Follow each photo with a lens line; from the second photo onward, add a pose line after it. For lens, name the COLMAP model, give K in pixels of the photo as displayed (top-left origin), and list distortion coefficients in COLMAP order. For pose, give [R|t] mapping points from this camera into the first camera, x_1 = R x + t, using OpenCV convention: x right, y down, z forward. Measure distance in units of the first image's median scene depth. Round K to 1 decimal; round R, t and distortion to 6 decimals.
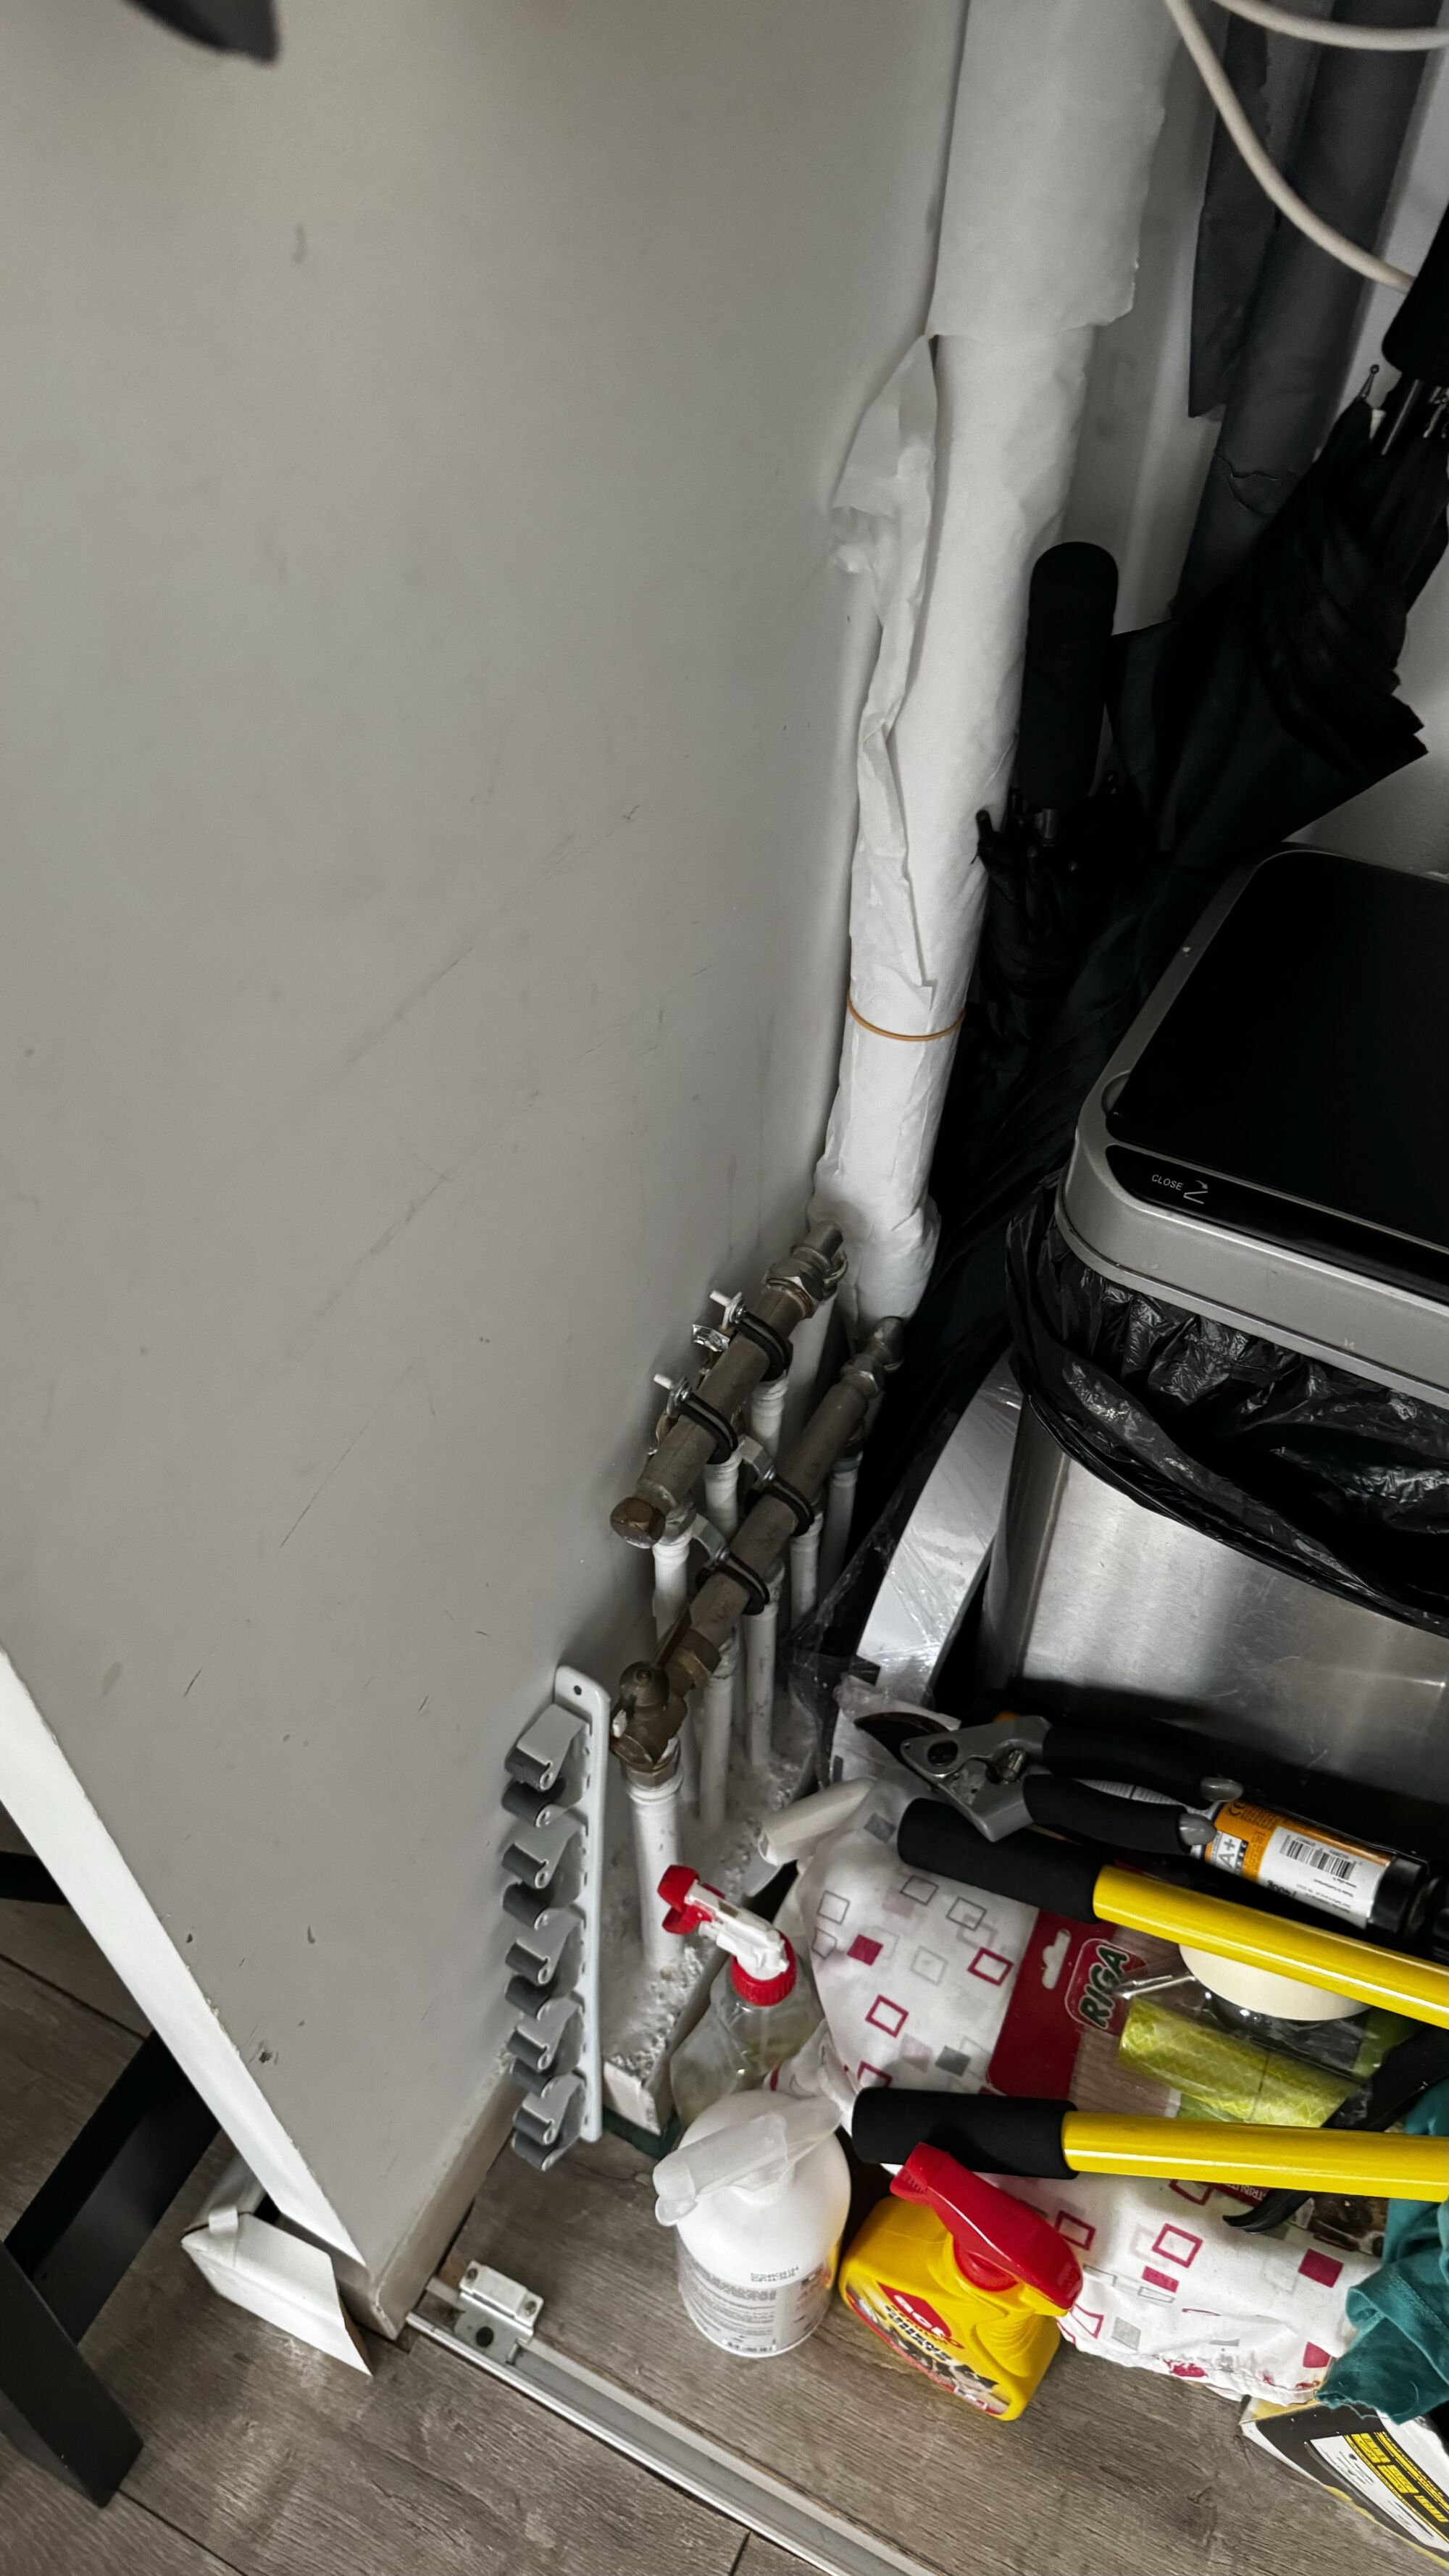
lens RADIAL K [[1830.5, 0, 711.3], [0, 1830.5, 1285.4], [0, 0, 1]] dist [0.008634, 0.002193]
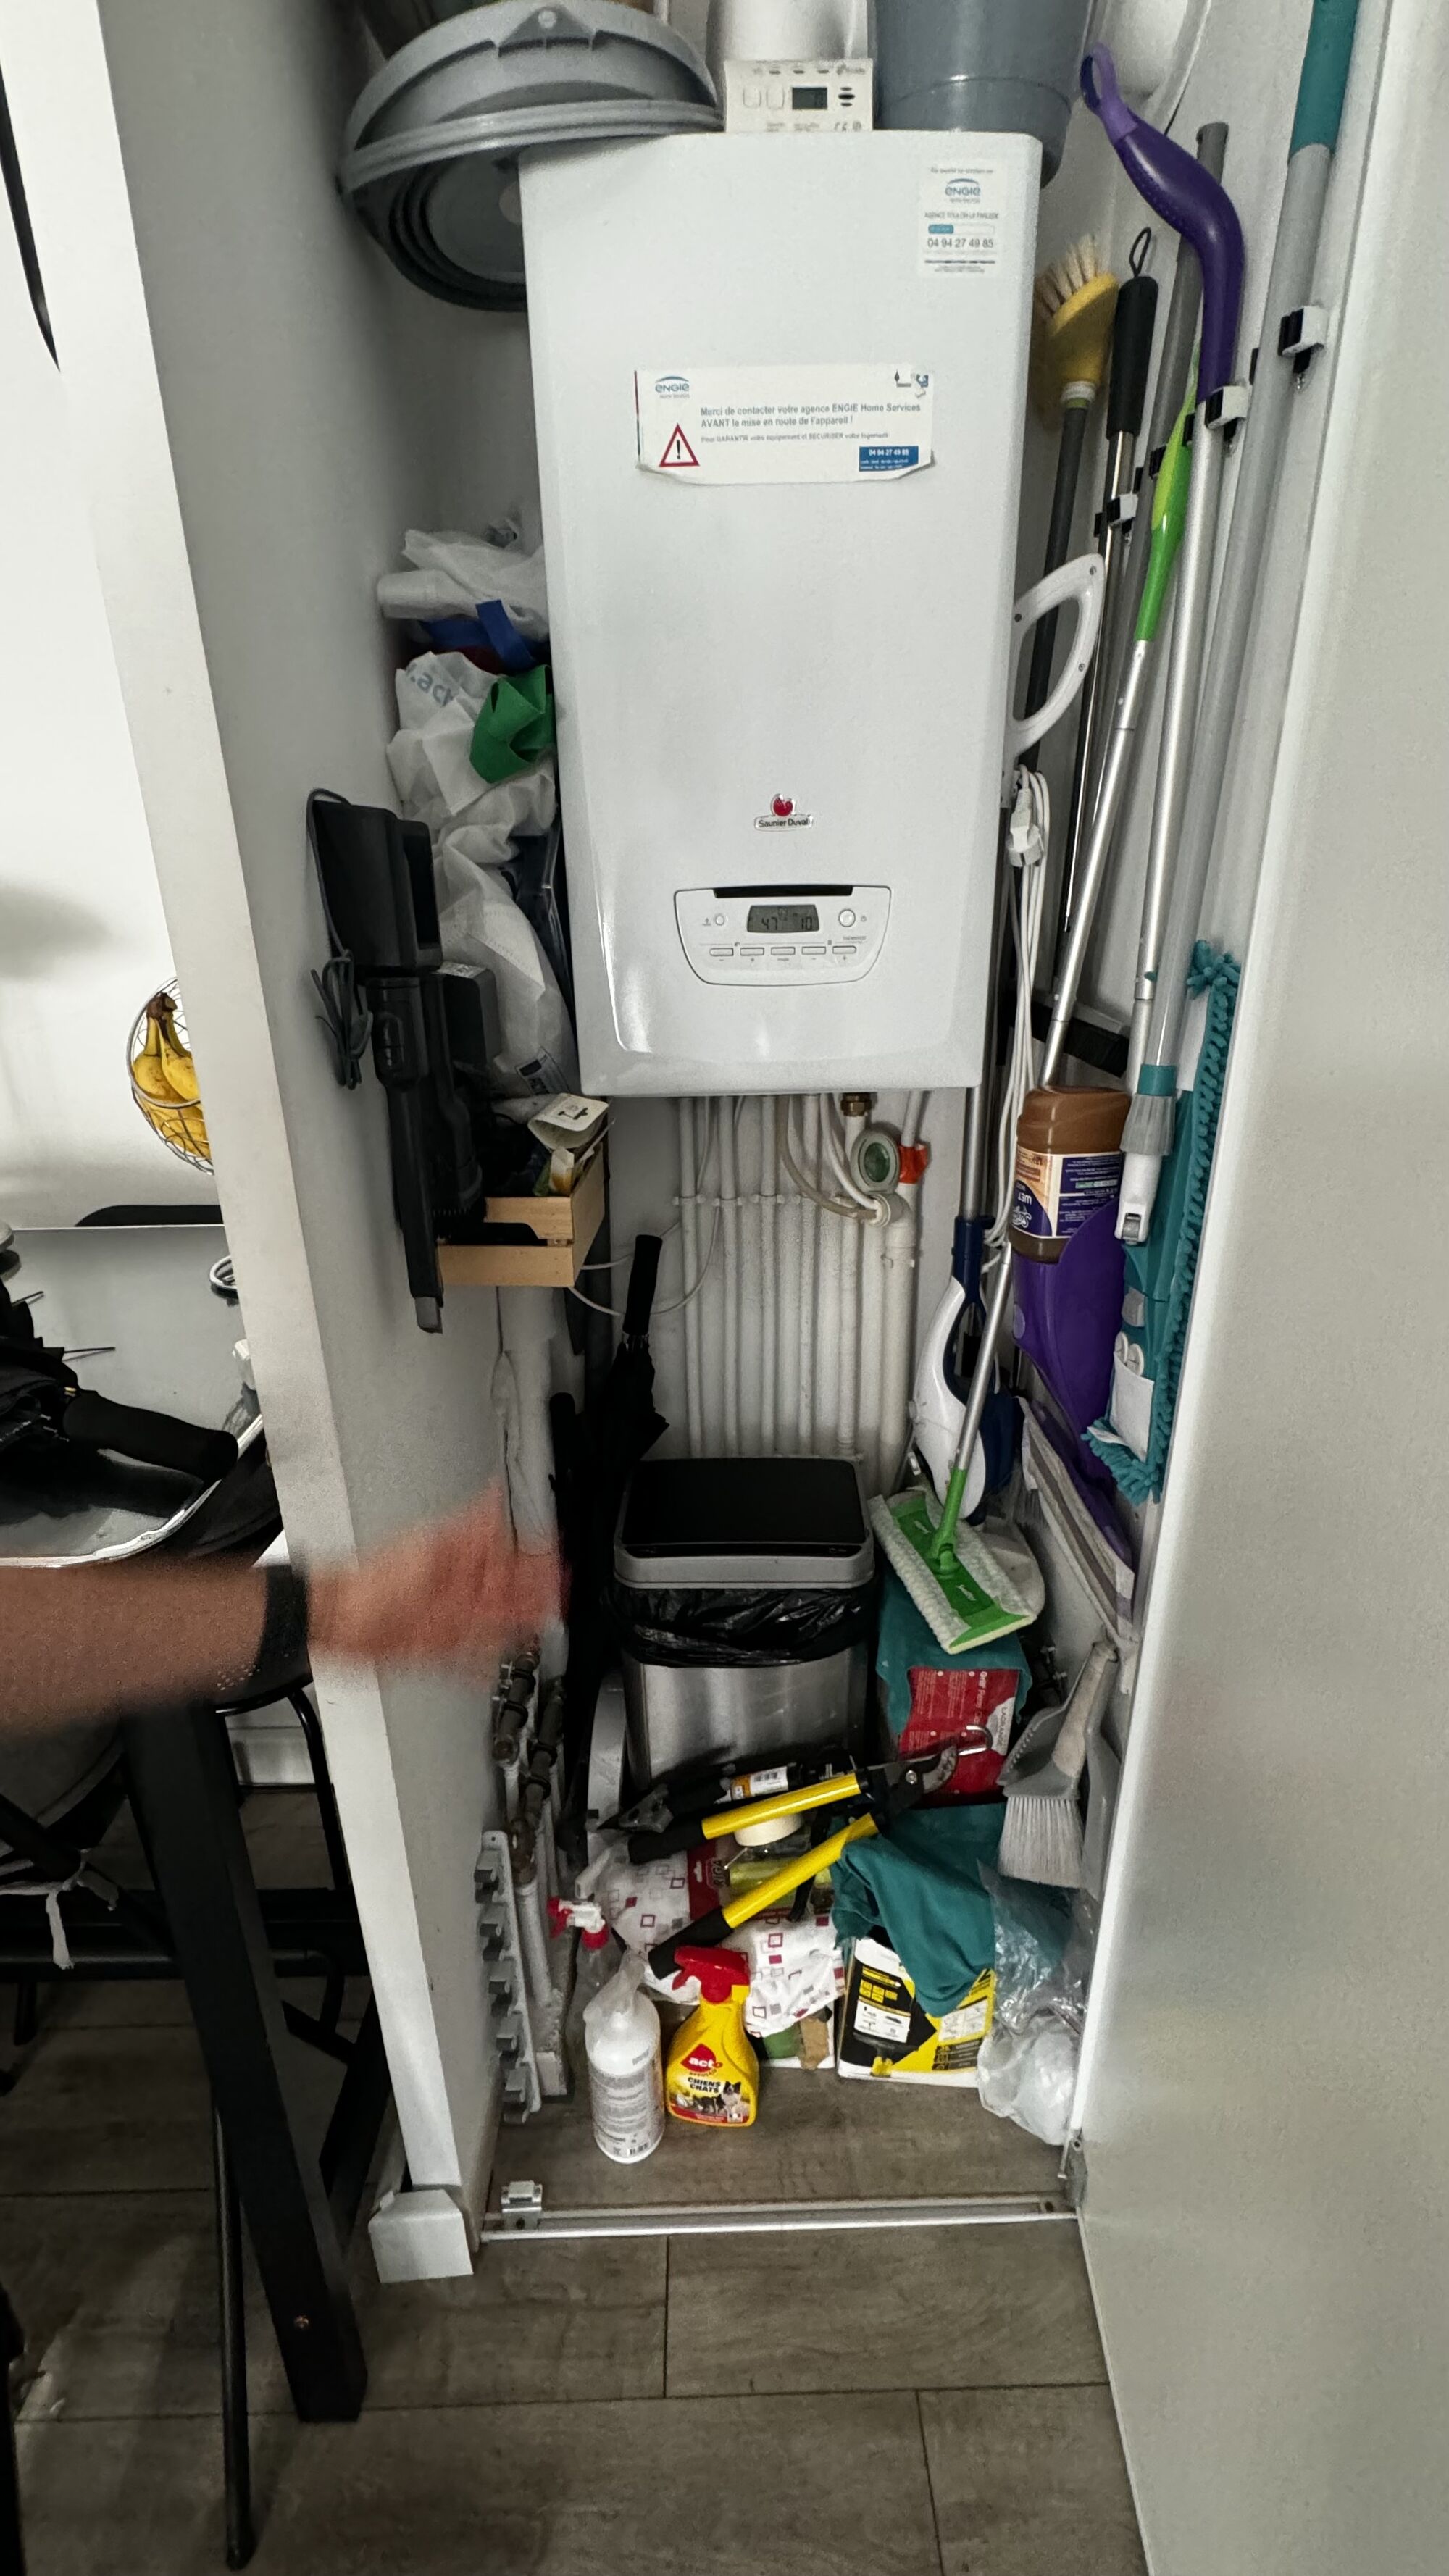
lens RADIAL K [[1061.5, 0, 714.0], [0, 1061.5, 1290.3], [0, 0, 1]] dist [-0.002562, -0.000097]
pose [[0.886464, -0.175110, 0.428390, -0.333511], [0.360711, 0.841356, -0.402502, 0.317155], [-0.289946, 0.511329, 0.808996, -0.741990]]
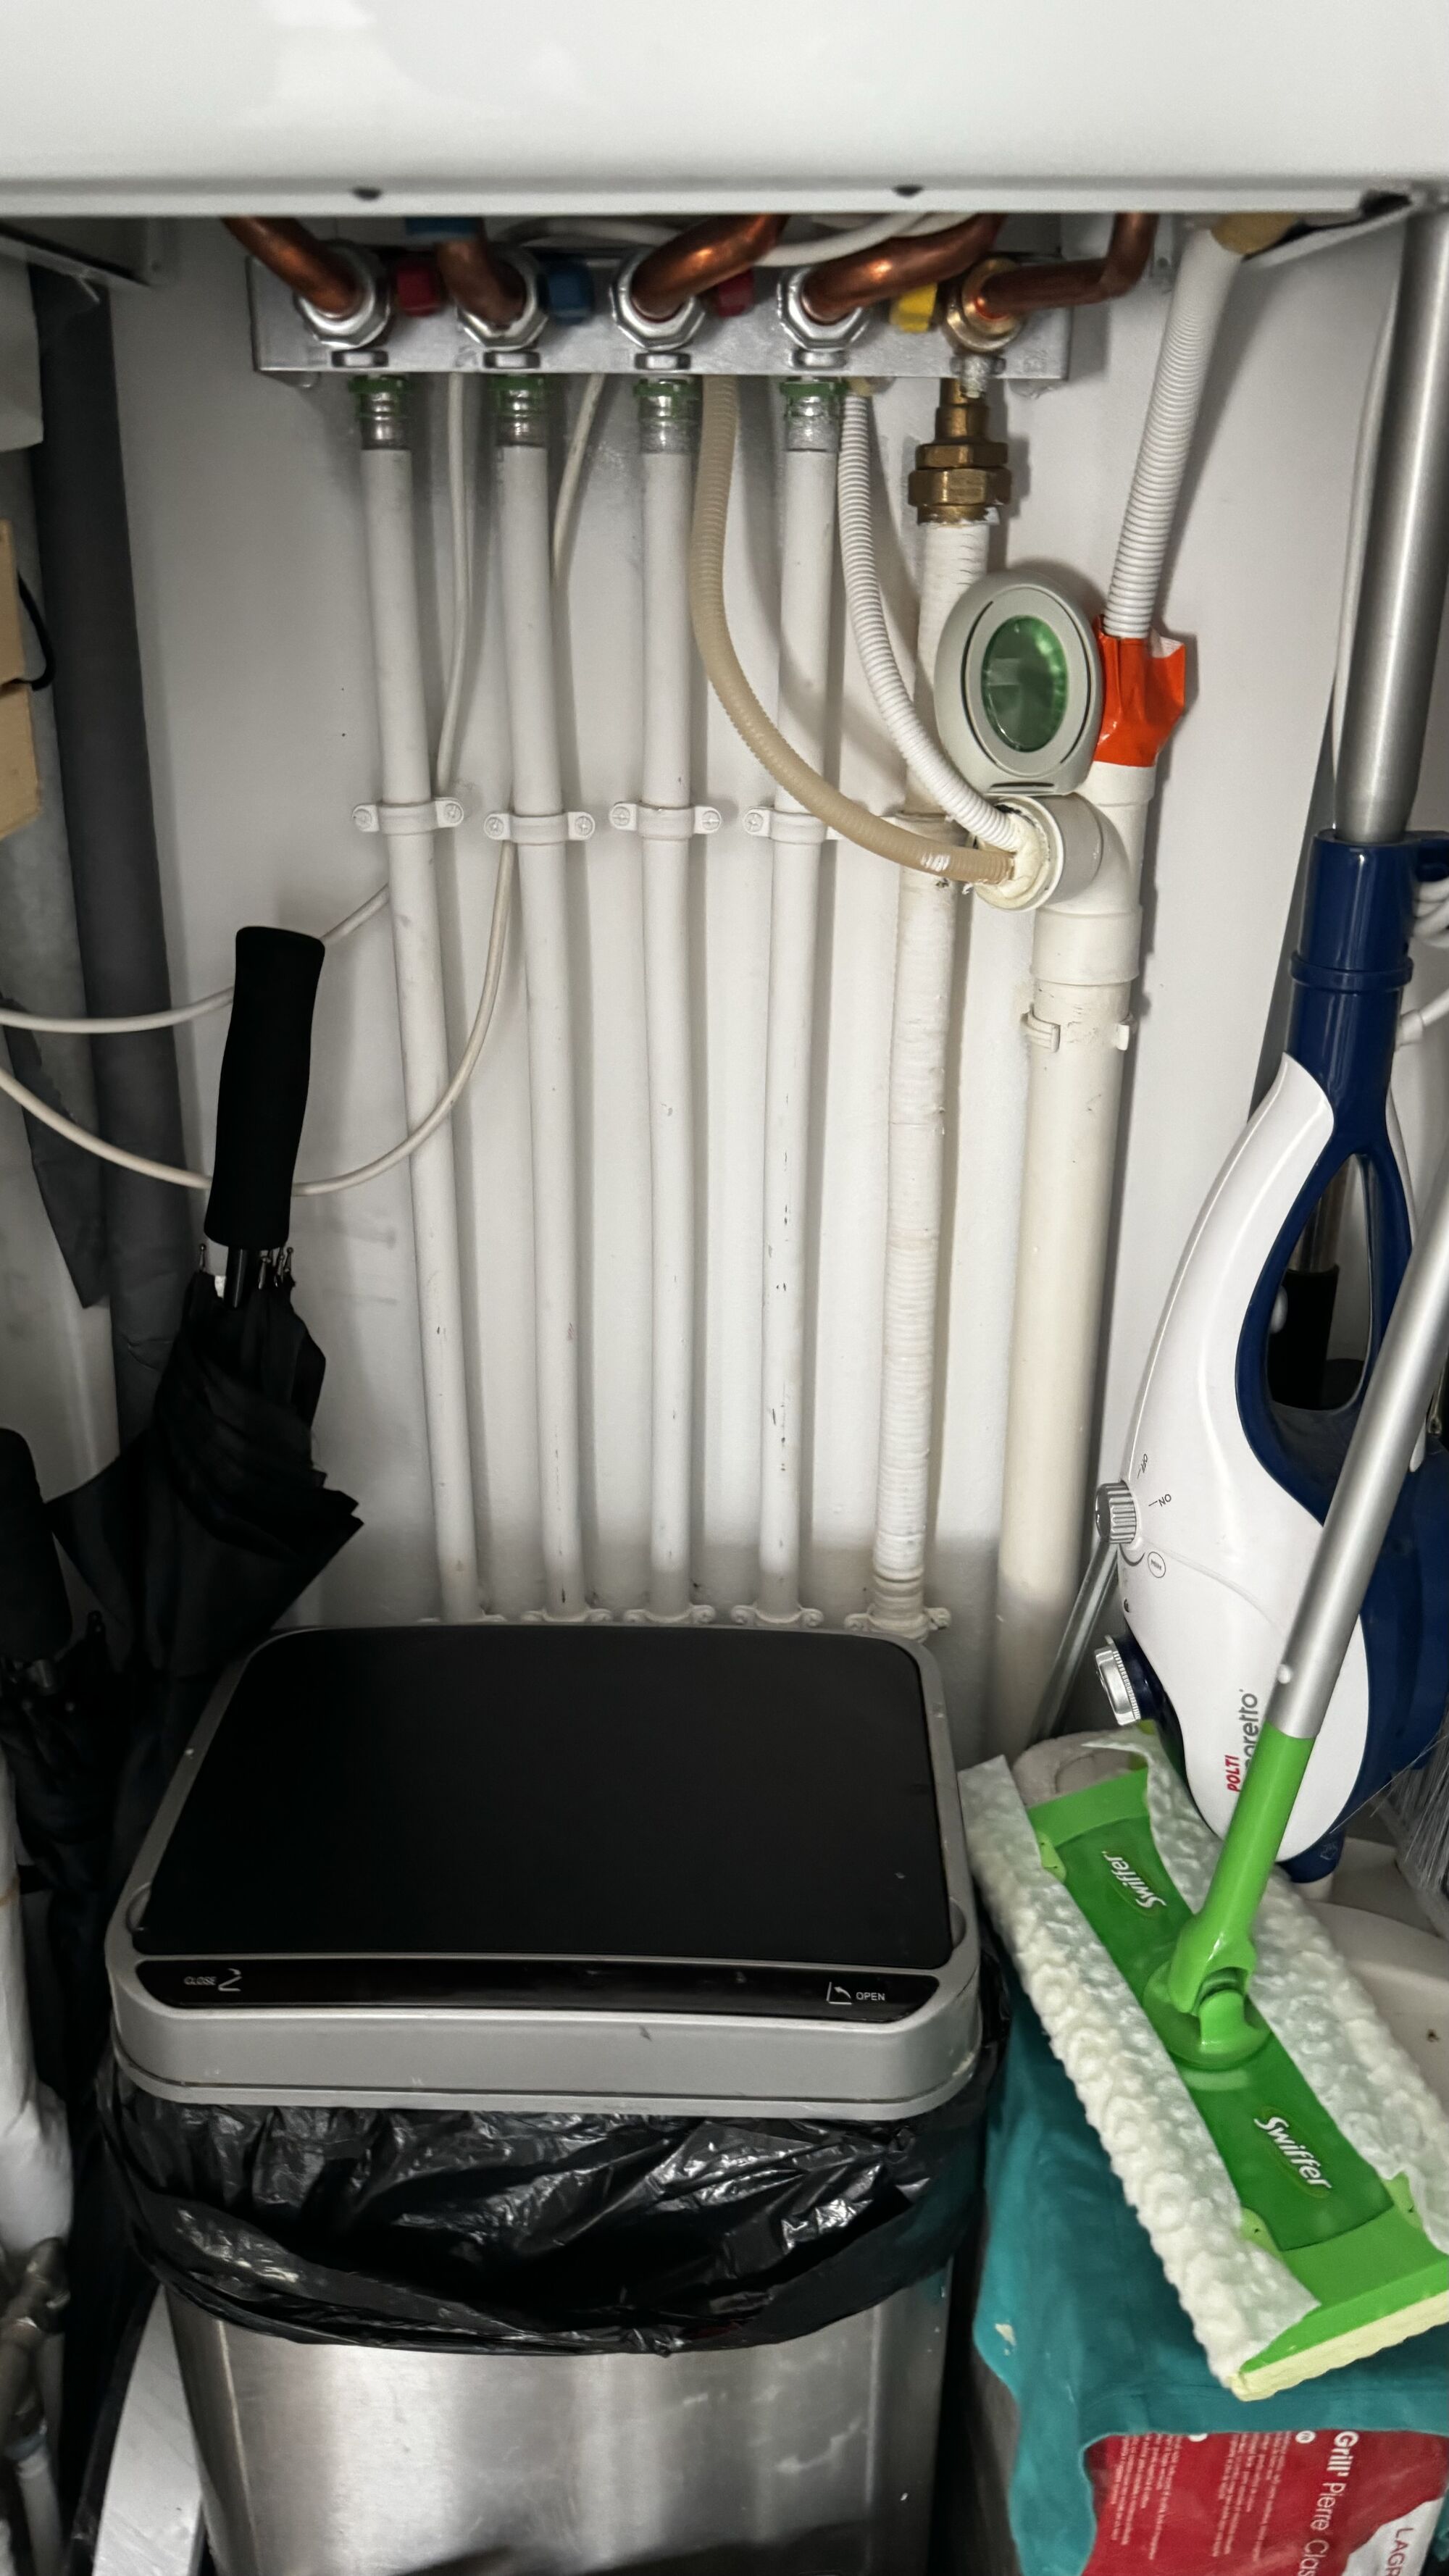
lens RADIAL K [[1830.5, 0, 706.4], [0, 1830.5, 1279.8], [0, 0, 1]] dist [0.008634, 0.002193]
pose [[0.886581, -0.180803, 0.425776, 0.115426], [0.347009, 0.868601, -0.353719, 0.051600], [-0.305876, 0.461349, 0.832825, -0.081377]]
